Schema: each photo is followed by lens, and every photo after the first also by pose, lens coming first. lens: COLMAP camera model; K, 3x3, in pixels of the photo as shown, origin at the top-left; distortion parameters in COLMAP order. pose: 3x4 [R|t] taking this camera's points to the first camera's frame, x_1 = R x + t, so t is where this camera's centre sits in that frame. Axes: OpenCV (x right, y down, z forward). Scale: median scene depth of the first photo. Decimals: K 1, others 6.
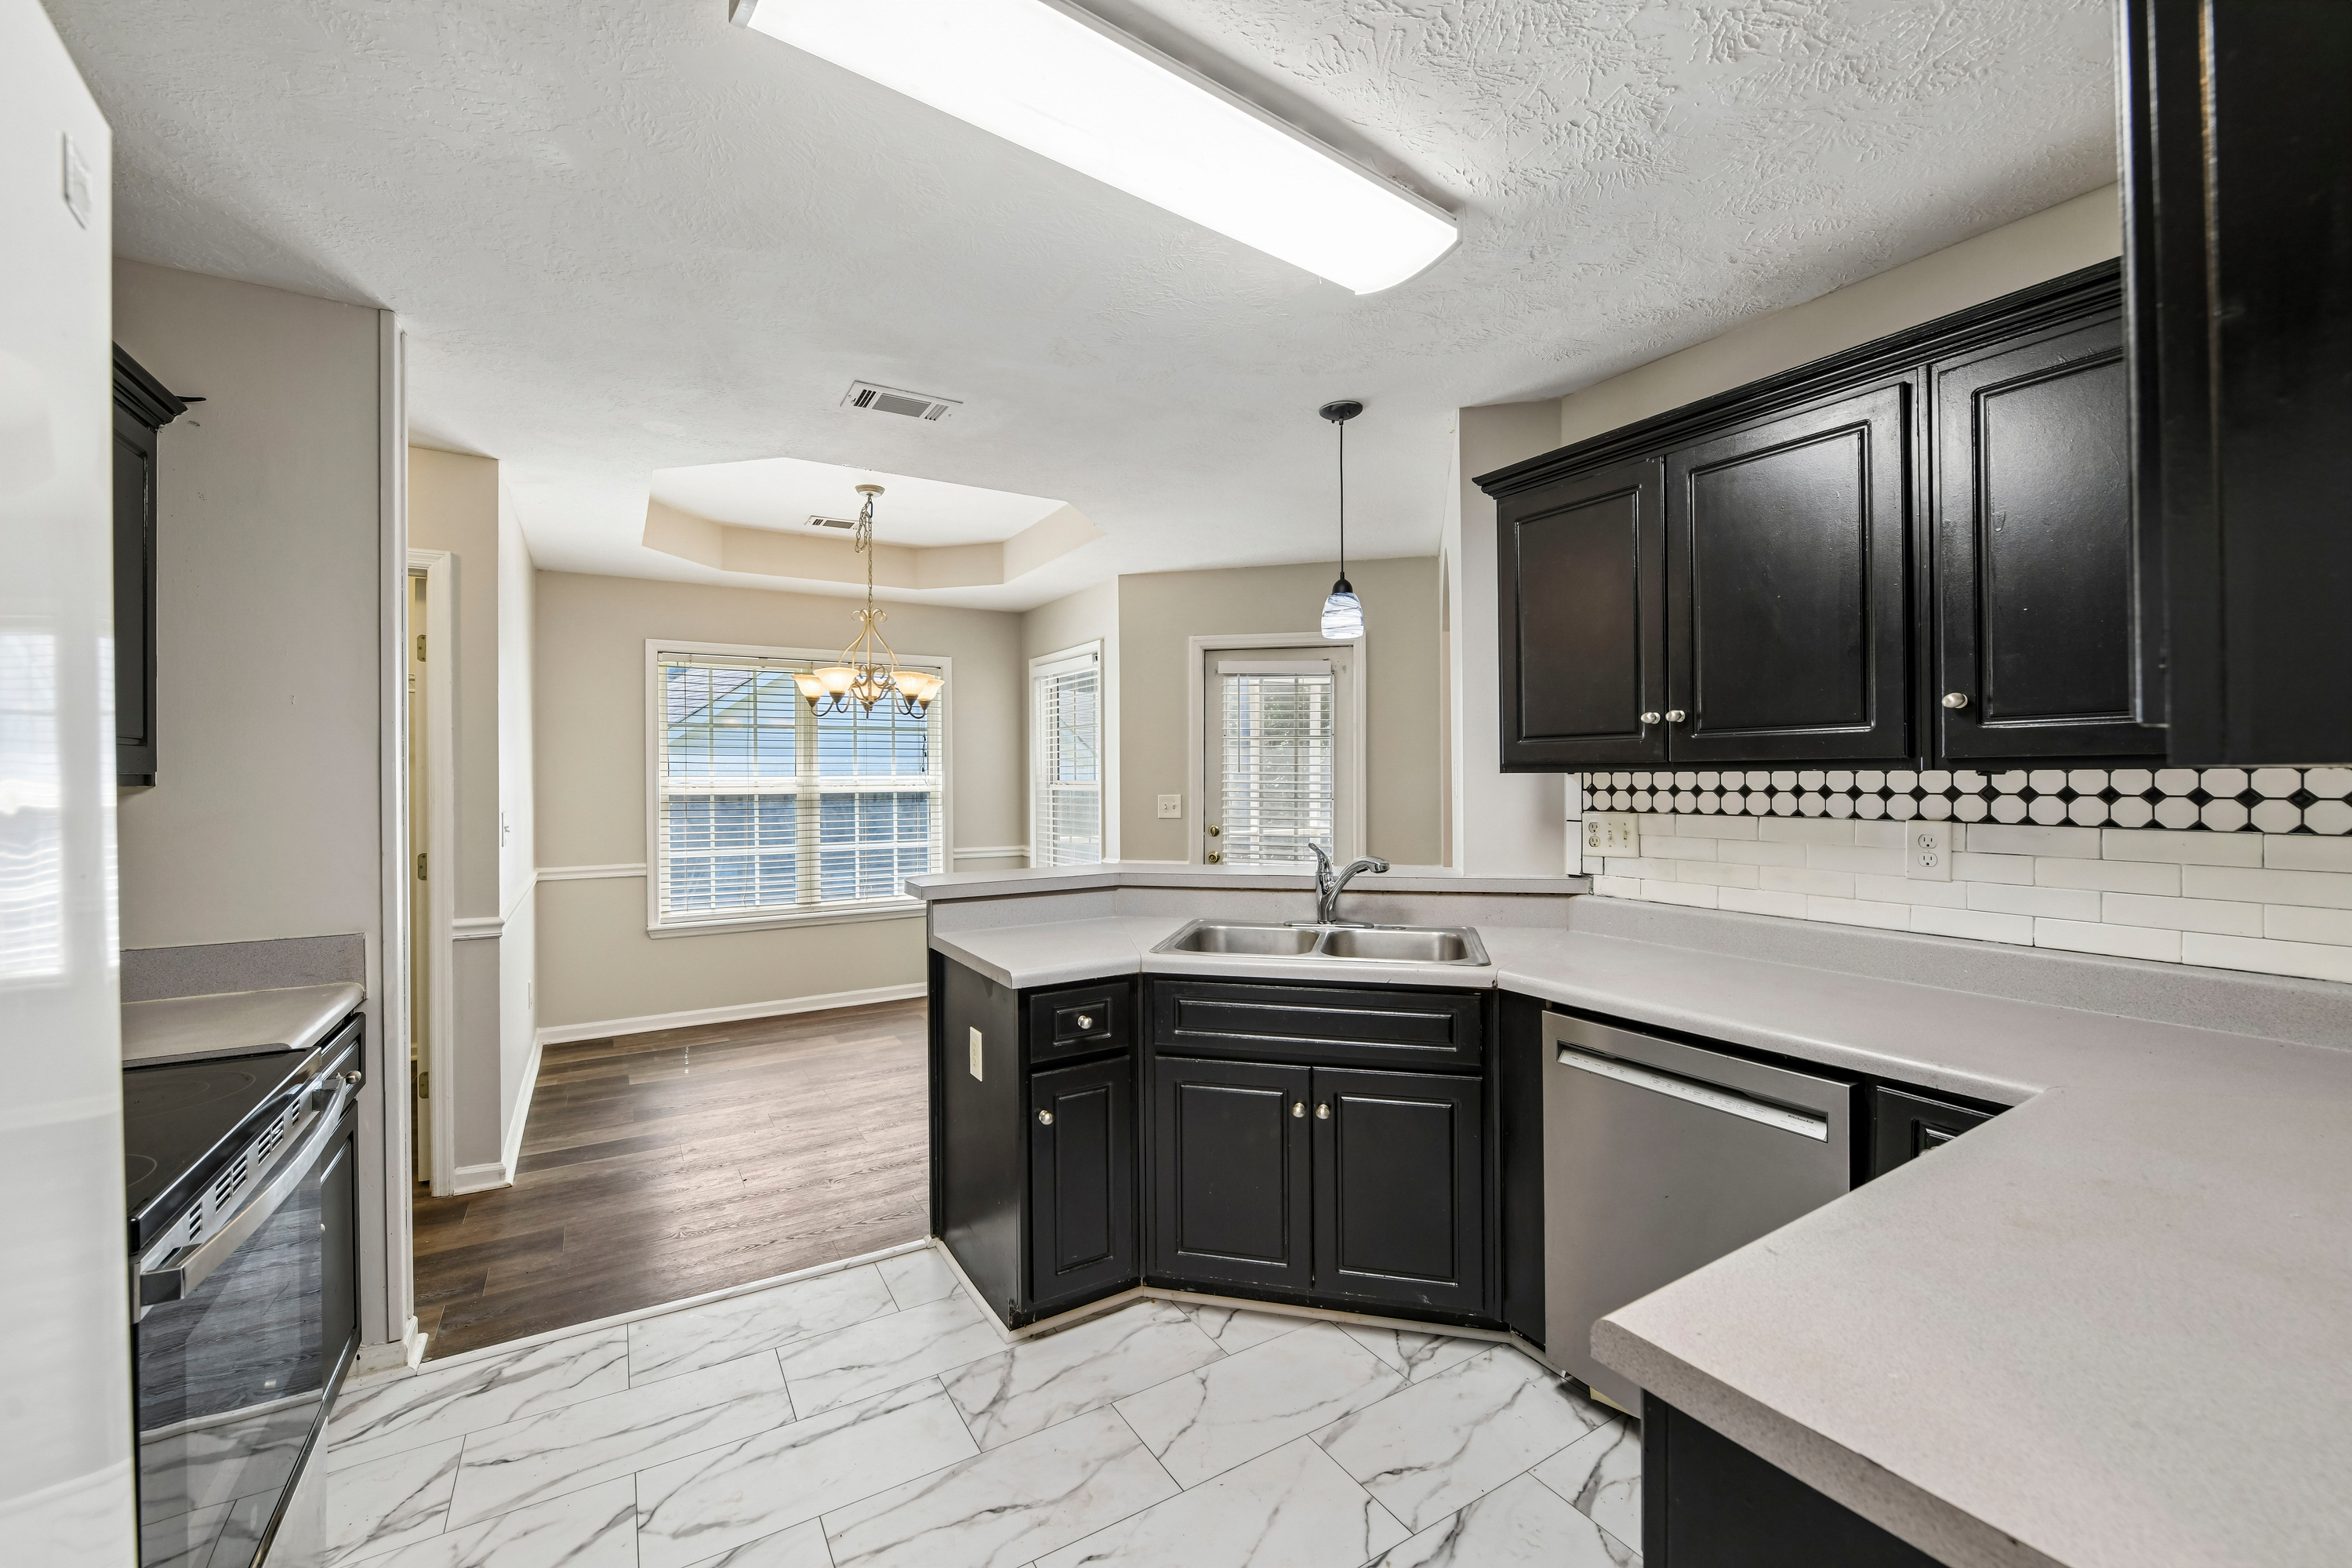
lens RADIAL K [[939.2, 0, 1169.2], [0, 939.2, 777.8], [0, 0, 1]] dist [-0.009671, 0.000504]
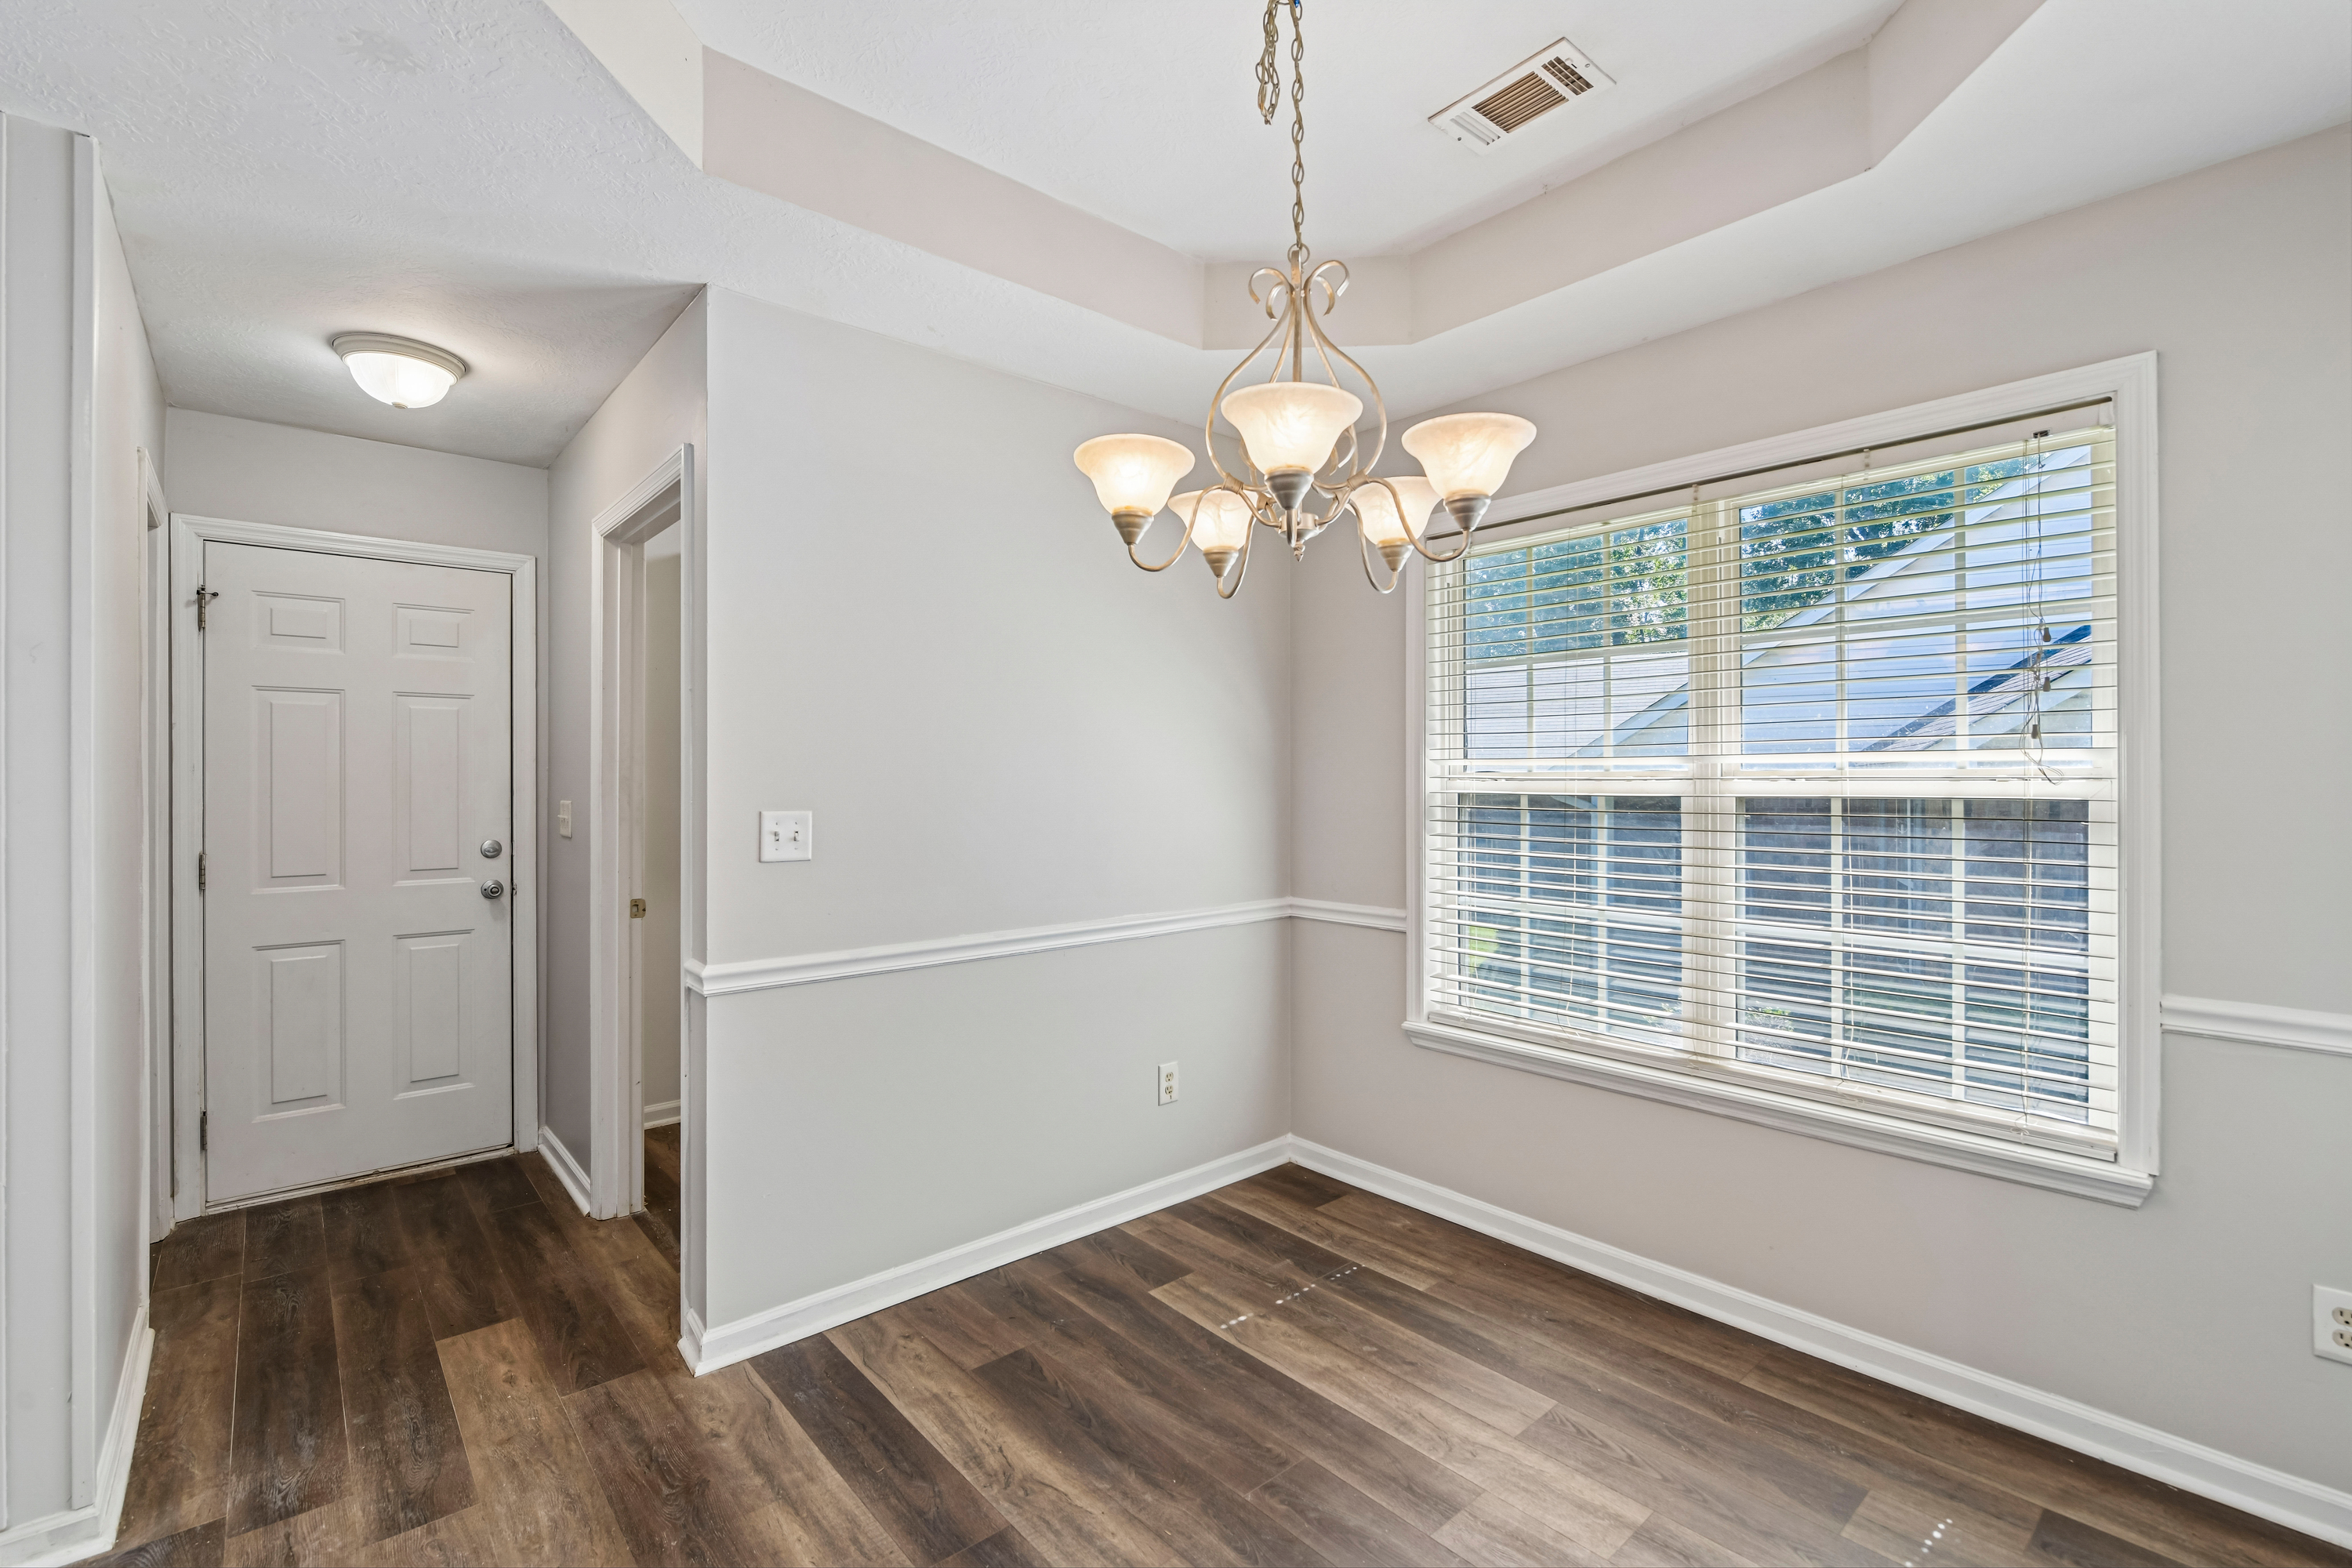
lens RADIAL K [[1040.8, 0, 1177.6], [0, 1040.8, 781.8], [0, 0, 1]] dist [0.001356, 0.000211]
pose [[0.174111, 0.002816, -0.984722, 0.034349], [-0.003532, 0.999991, 0.002235, 0.007704], [0.984720, 0.003089, 0.174120, 0.557238]]
